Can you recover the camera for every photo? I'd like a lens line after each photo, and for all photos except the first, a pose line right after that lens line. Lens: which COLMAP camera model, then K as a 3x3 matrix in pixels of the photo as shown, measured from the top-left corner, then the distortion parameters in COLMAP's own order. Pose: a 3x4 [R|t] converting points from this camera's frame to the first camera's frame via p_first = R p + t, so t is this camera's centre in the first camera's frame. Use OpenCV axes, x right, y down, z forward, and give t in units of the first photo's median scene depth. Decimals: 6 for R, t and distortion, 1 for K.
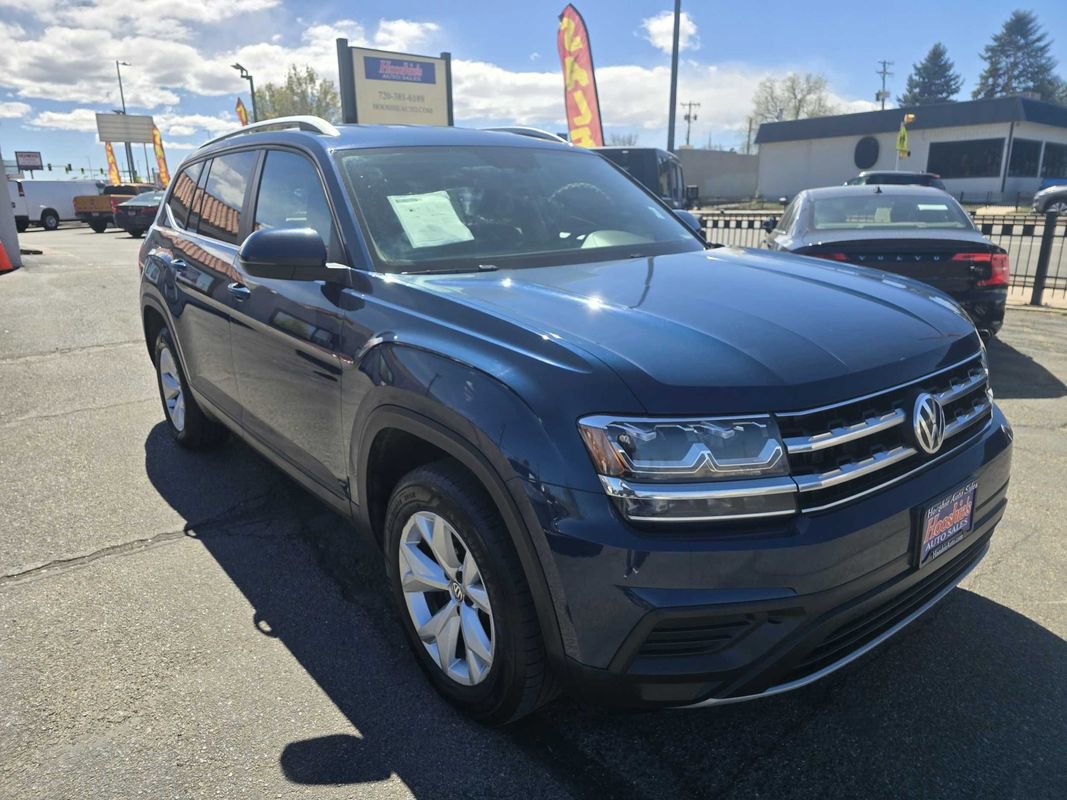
lens RADIAL K [[702.8, 0, 537.8], [0, 702.8, 411.7], [0, 0, 1]] dist [0.056305, -0.045816]
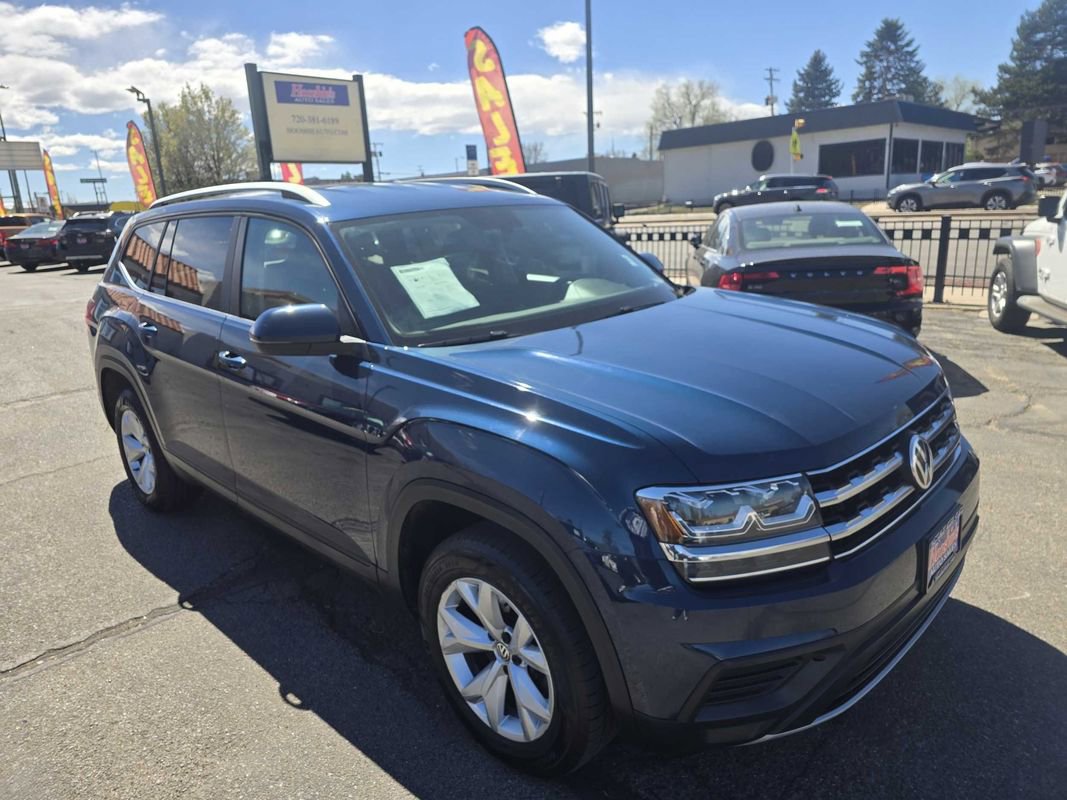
lens RADIAL K [[706.0, 0, 533.5], [0, 706.0, 400.0], [0, 0, 1]] dist [0.058534, -0.049024]
pose [[0.992330, -0.067305, 0.103687, -0.092977], [0.069914, 0.997316, -0.021732, -0.054303], [-0.101946, 0.028815, 0.994372, -0.036364]]
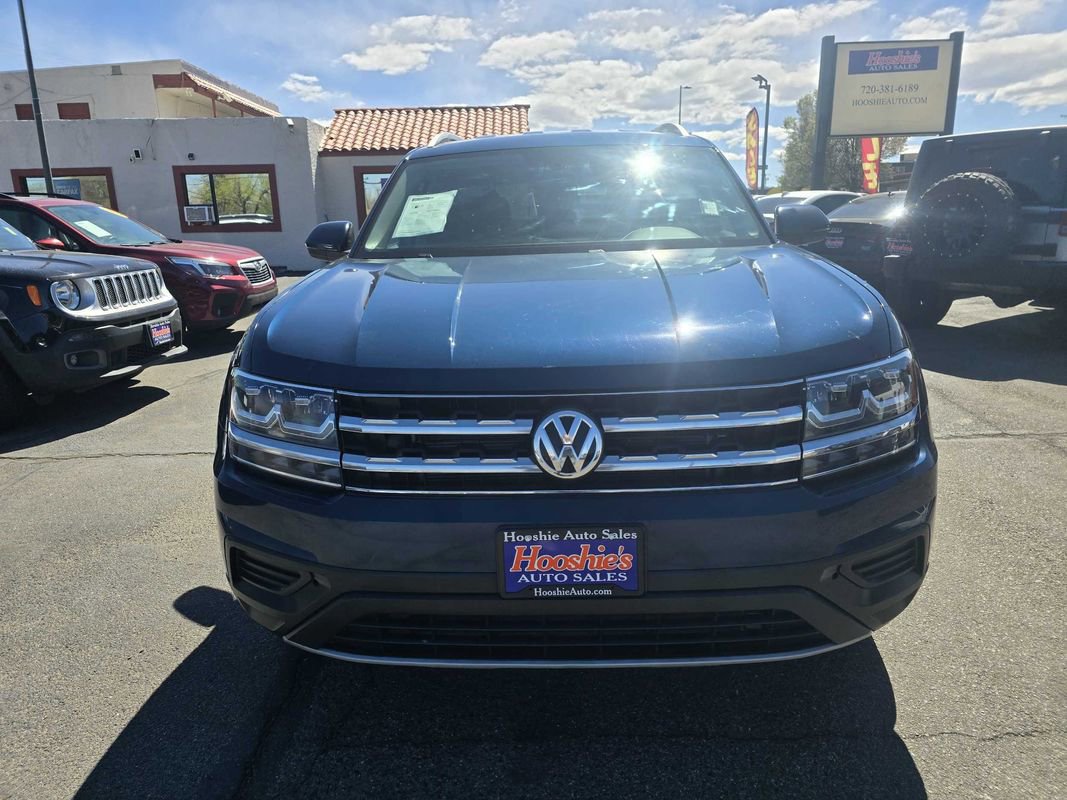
lens RADIAL K [[728.2, 0, 537.7], [0, 728.2, 404.6], [0, 0, 1]] dist [-0.002095, -0.004937]
pose [[0.756227, 0.156178, -0.635396, 0.564835], [-0.170488, 0.984584, 0.039098, -0.031264], [0.631707, 0.078760, 0.771196, 0.160216]]
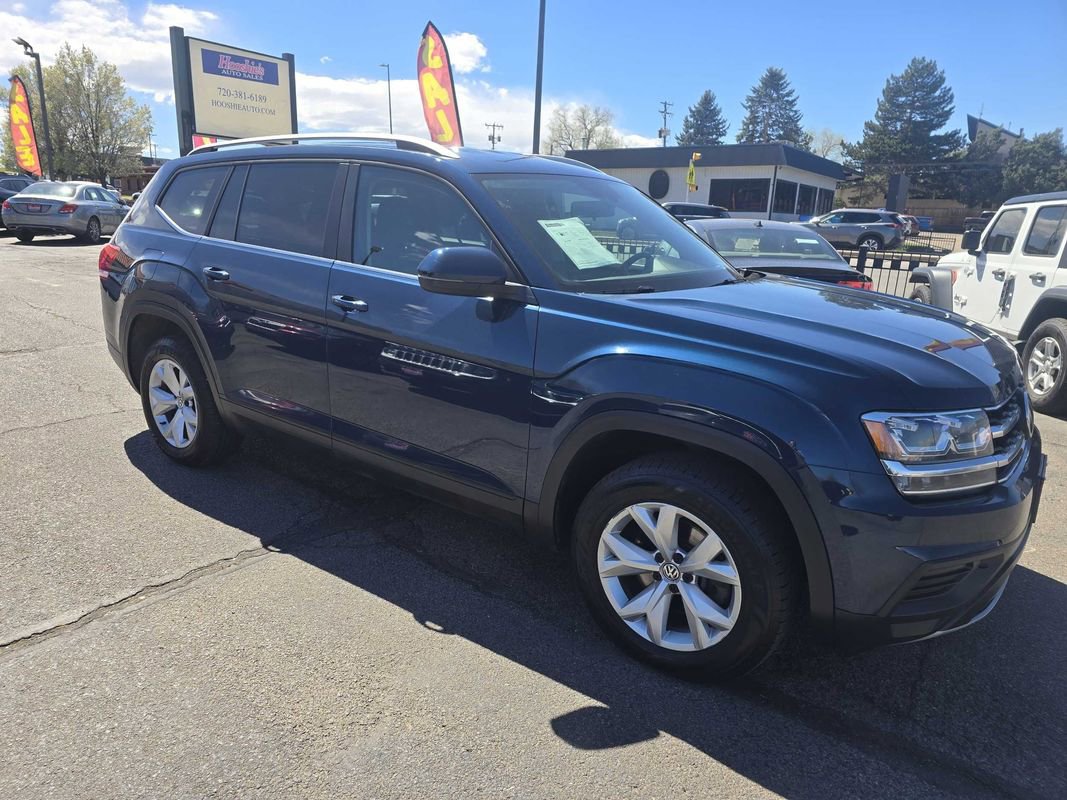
lens RADIAL K [[699.3, 0, 520.6], [0, 699.3, 415.5], [0, 0, 1]] dist [0.067956, -0.053067]
pose [[0.967216, -0.020988, 0.253086, -0.384005], [0.023844, 0.999682, -0.008220, 0.003143], [-0.252833, 0.013985, 0.967409, -0.028292]]
